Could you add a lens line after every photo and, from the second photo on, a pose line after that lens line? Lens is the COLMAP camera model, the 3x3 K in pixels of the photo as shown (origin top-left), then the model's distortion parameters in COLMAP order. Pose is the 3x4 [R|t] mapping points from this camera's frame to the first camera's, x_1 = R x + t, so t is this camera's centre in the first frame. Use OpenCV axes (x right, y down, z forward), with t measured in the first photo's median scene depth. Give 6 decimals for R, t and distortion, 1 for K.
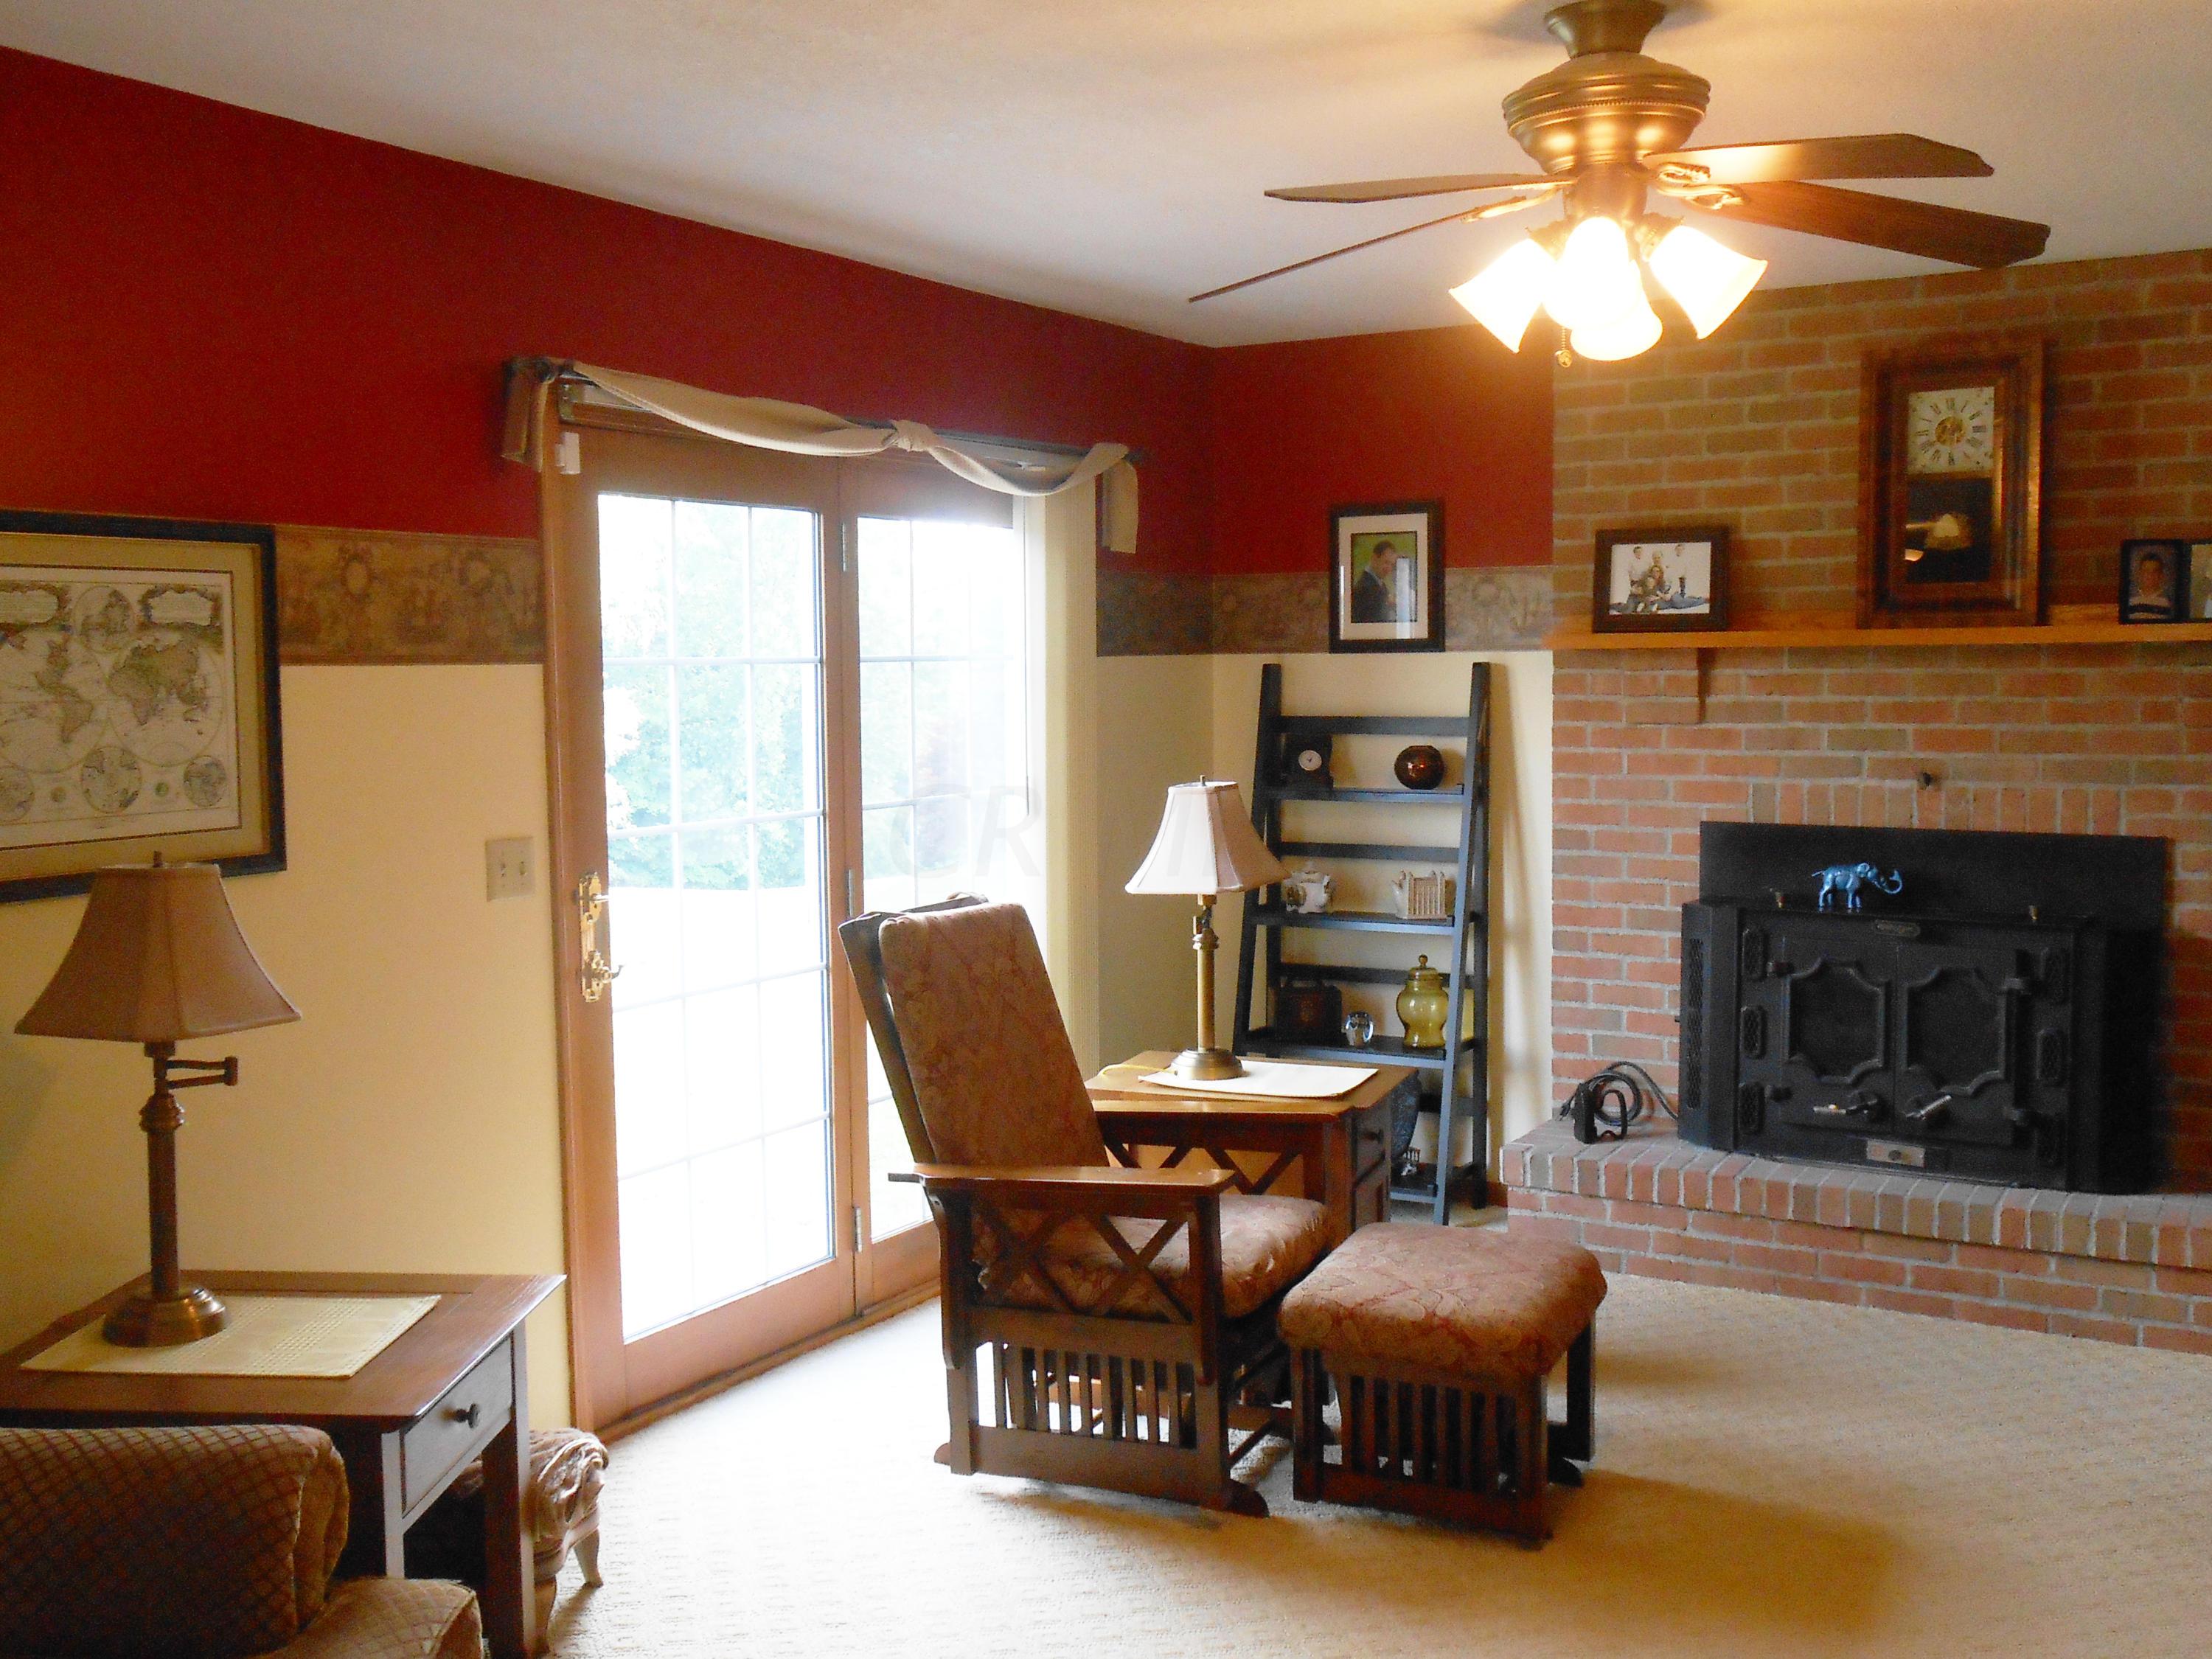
lens RADIAL K [[2215.9, 0, 1145.9], [0, 2215.9, 822.5], [0, 0, 1]] dist [0.057047, 0.003562]
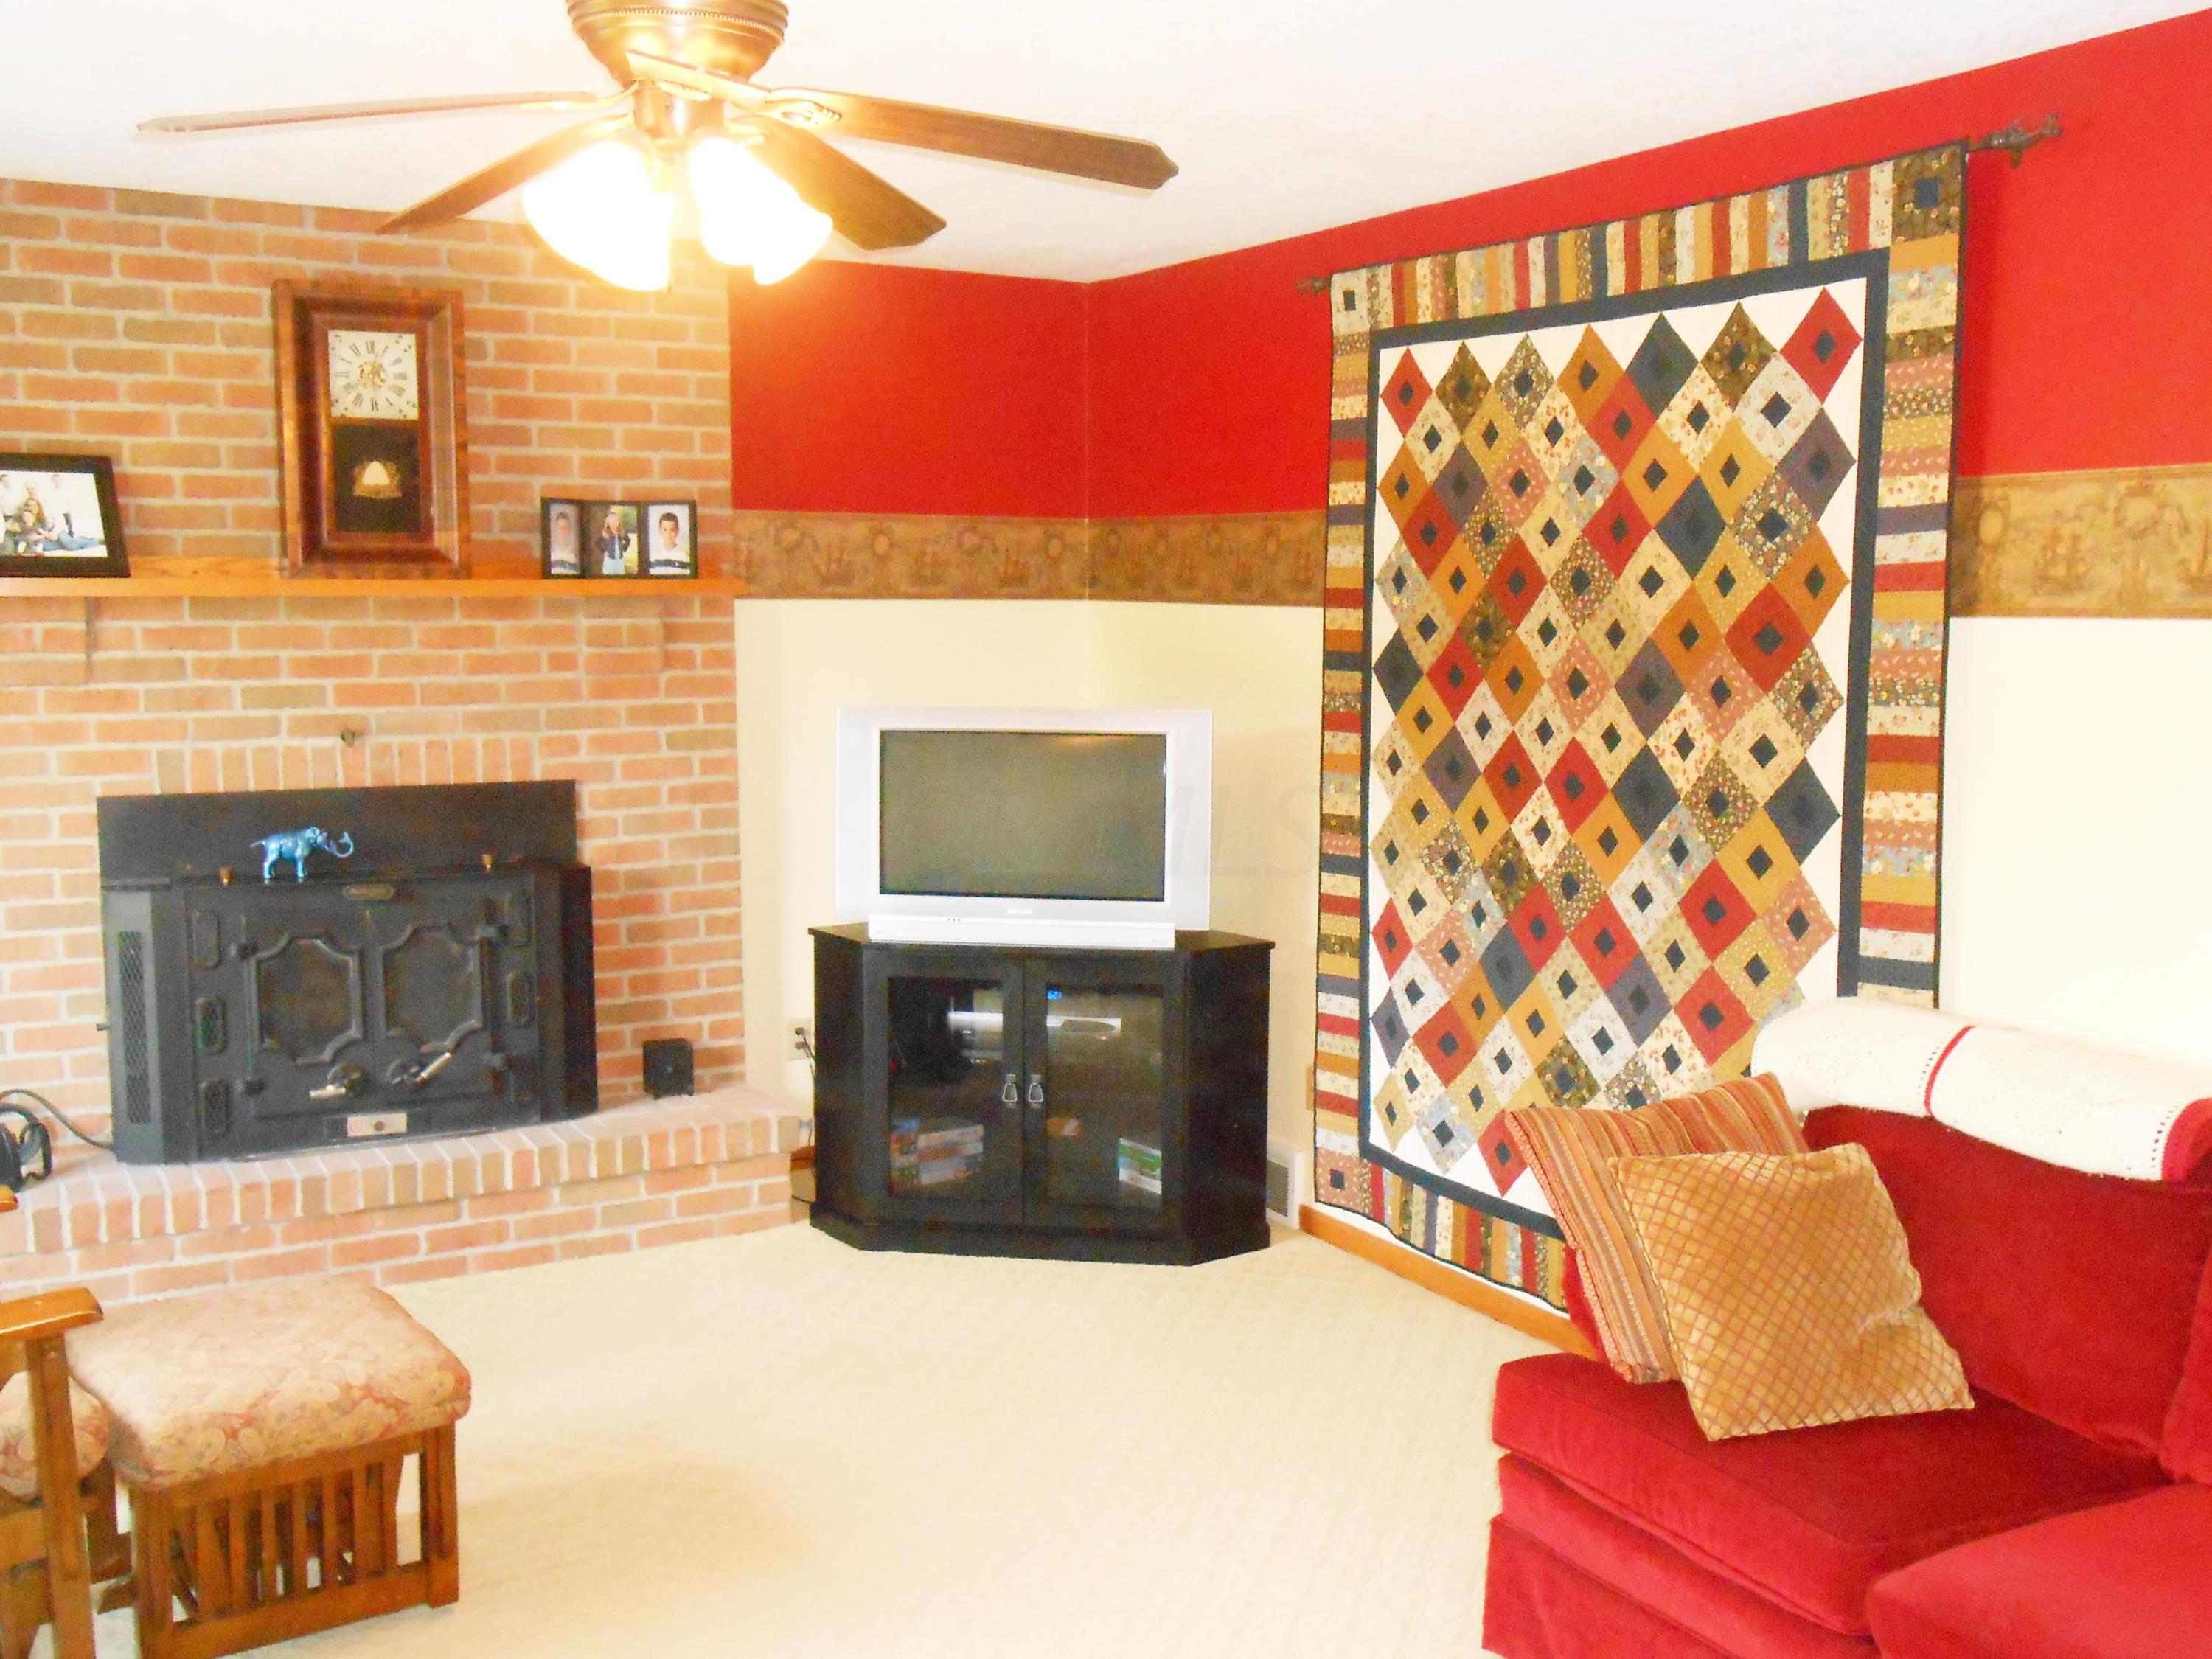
lens RADIAL K [[2215.9, 0, 1145.9], [0, 2215.9, 822.5], [0, 0, 1]] dist [0.057047, 0.003562]
pose [[0.534714, -0.081364, 0.841107, -0.284399], [0.062693, 0.996430, 0.056533, -0.015304], [-0.842704, 0.022503, 0.537906, 0.196046]]
